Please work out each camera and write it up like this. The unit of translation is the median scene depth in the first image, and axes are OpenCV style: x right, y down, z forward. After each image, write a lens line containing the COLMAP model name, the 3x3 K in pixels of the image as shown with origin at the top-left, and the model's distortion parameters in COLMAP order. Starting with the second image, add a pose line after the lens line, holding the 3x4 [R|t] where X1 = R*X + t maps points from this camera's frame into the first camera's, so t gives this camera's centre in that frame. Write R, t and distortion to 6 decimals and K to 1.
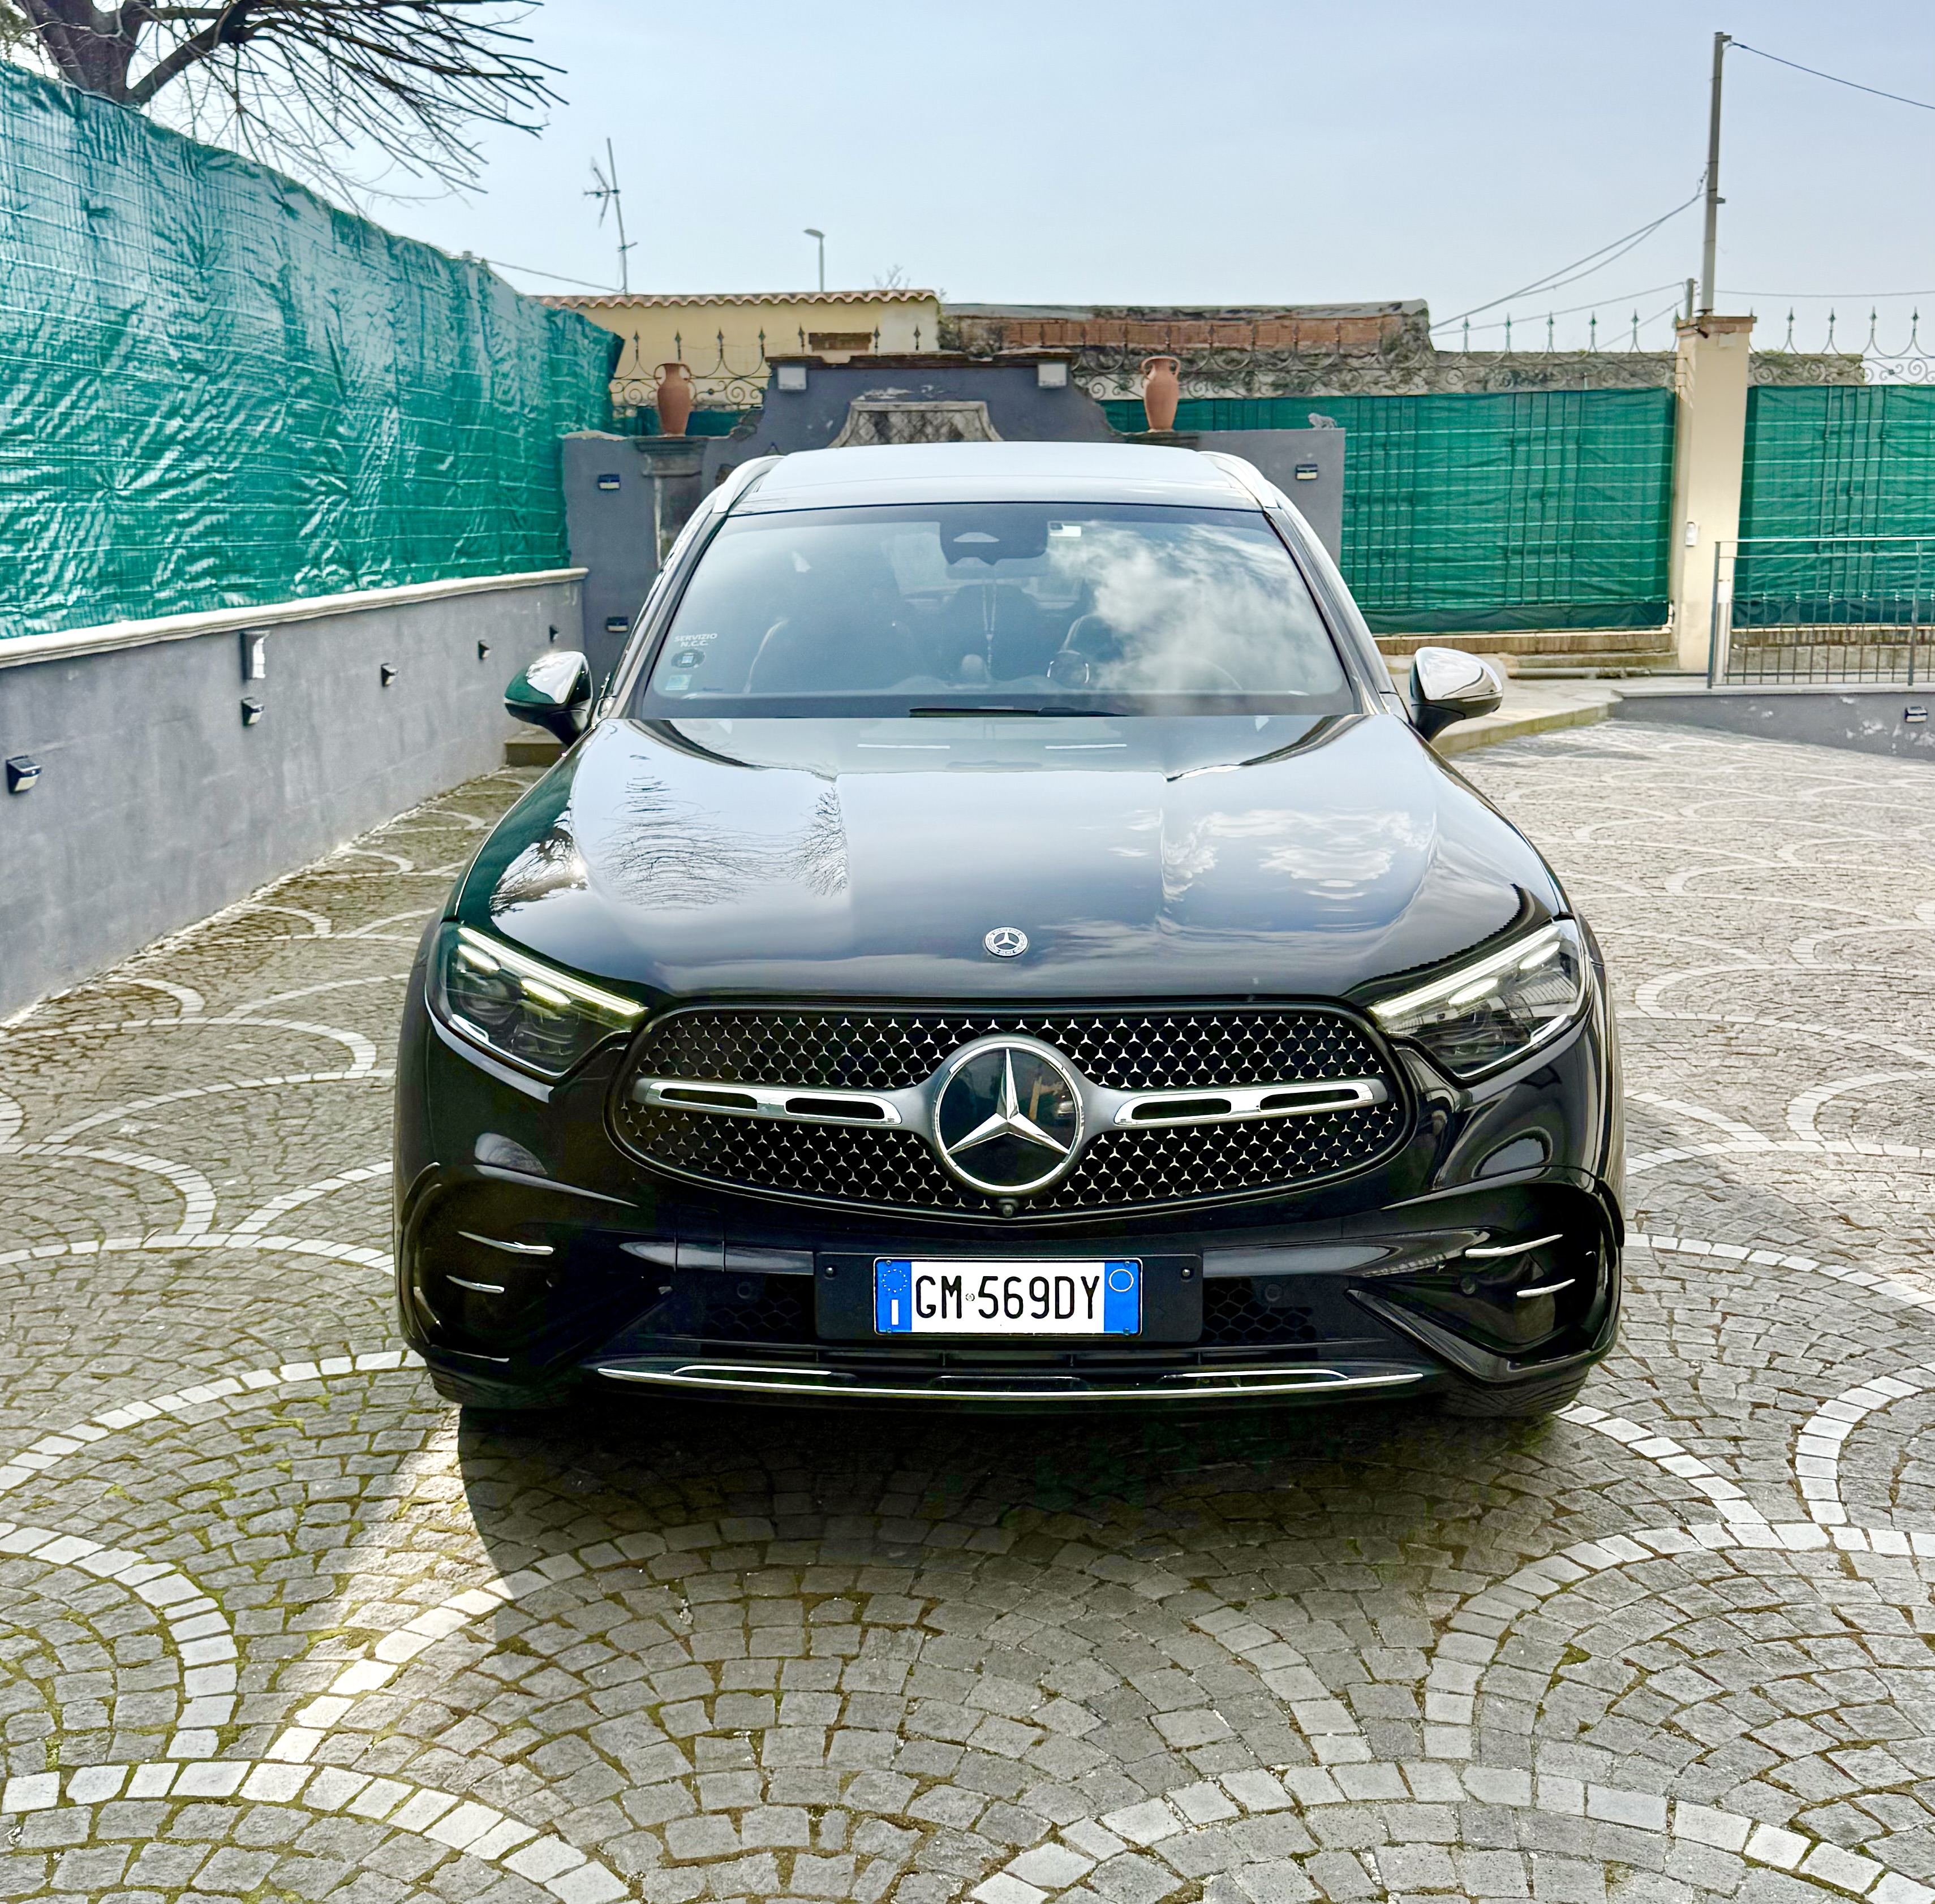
lens RADIAL K [[2191.3, 0, 967.5], [0, 2191.3, 952.0], [0, 0, 1]] dist [0.136356, -0.279904]
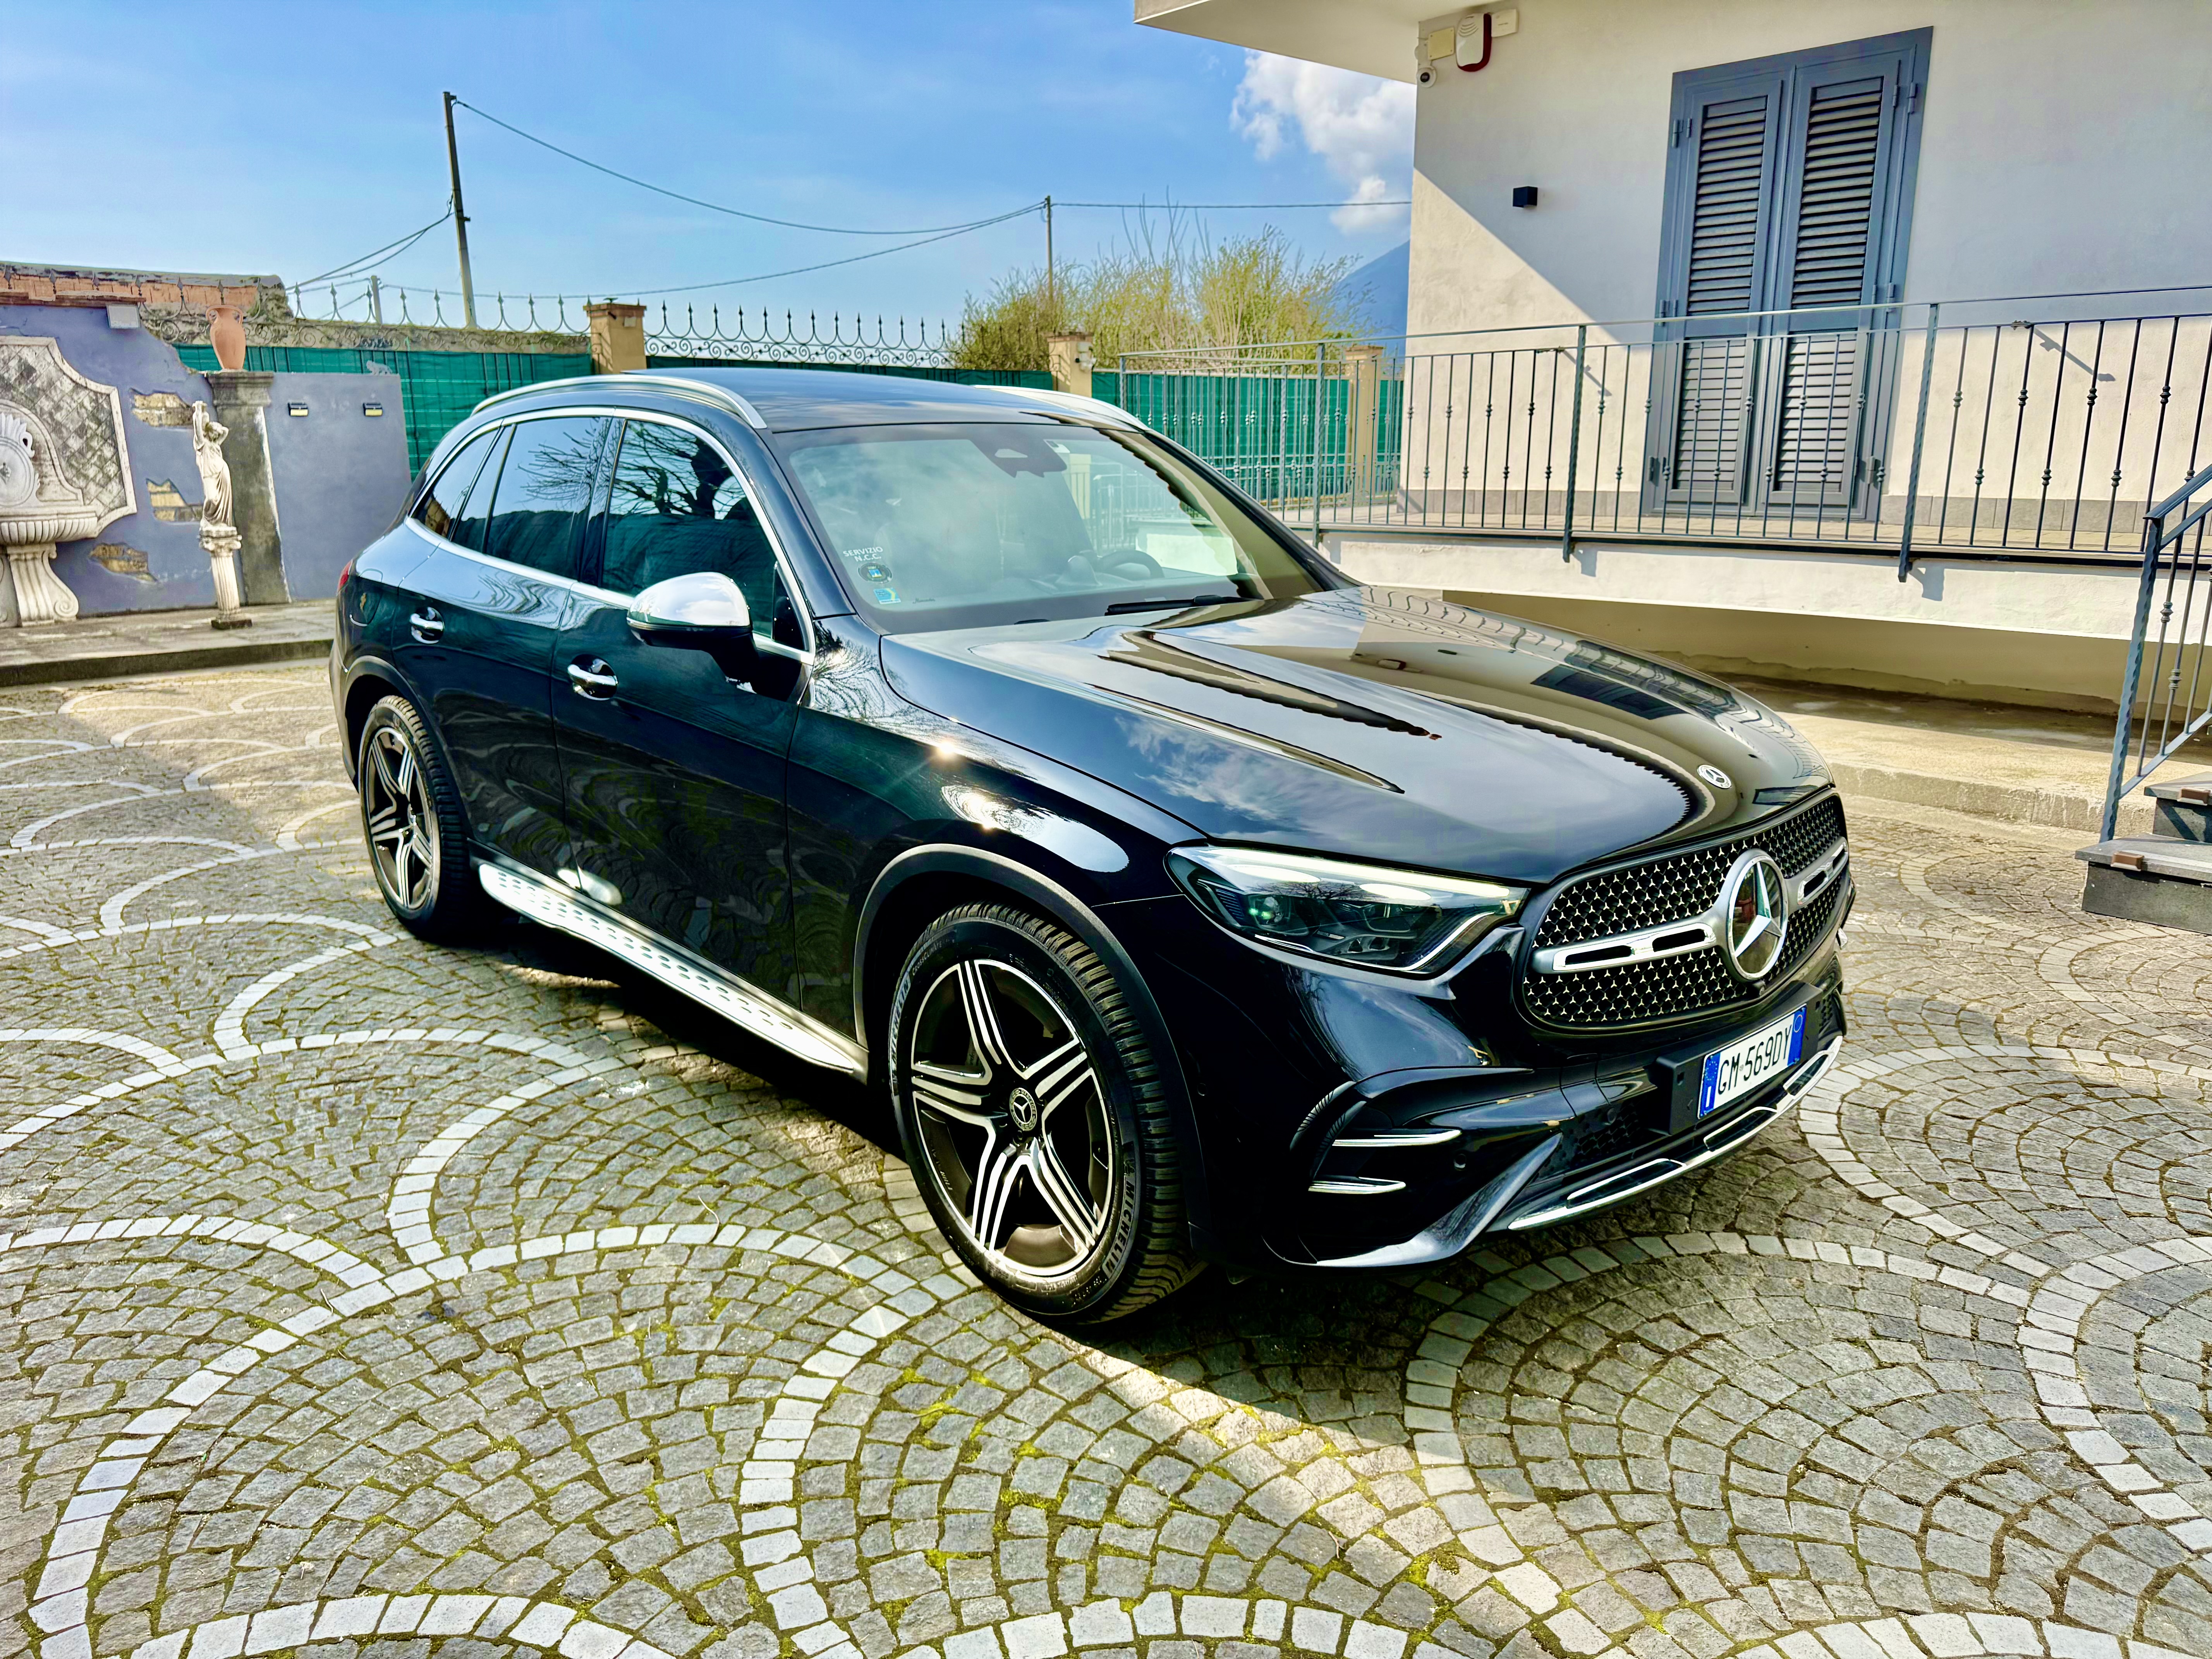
lens RADIAL K [[1528.6, 0, 1106.0], [0, 1528.6, 829.5], [0, 0, 1]] dist [0.002697, 0.000215]
pose [[0.739957, -0.164894, 0.652130, -0.232140], [0.133155, 0.986210, 0.098280, -0.030676], [-0.659343, 0.014112, 0.751710, 0.171598]]
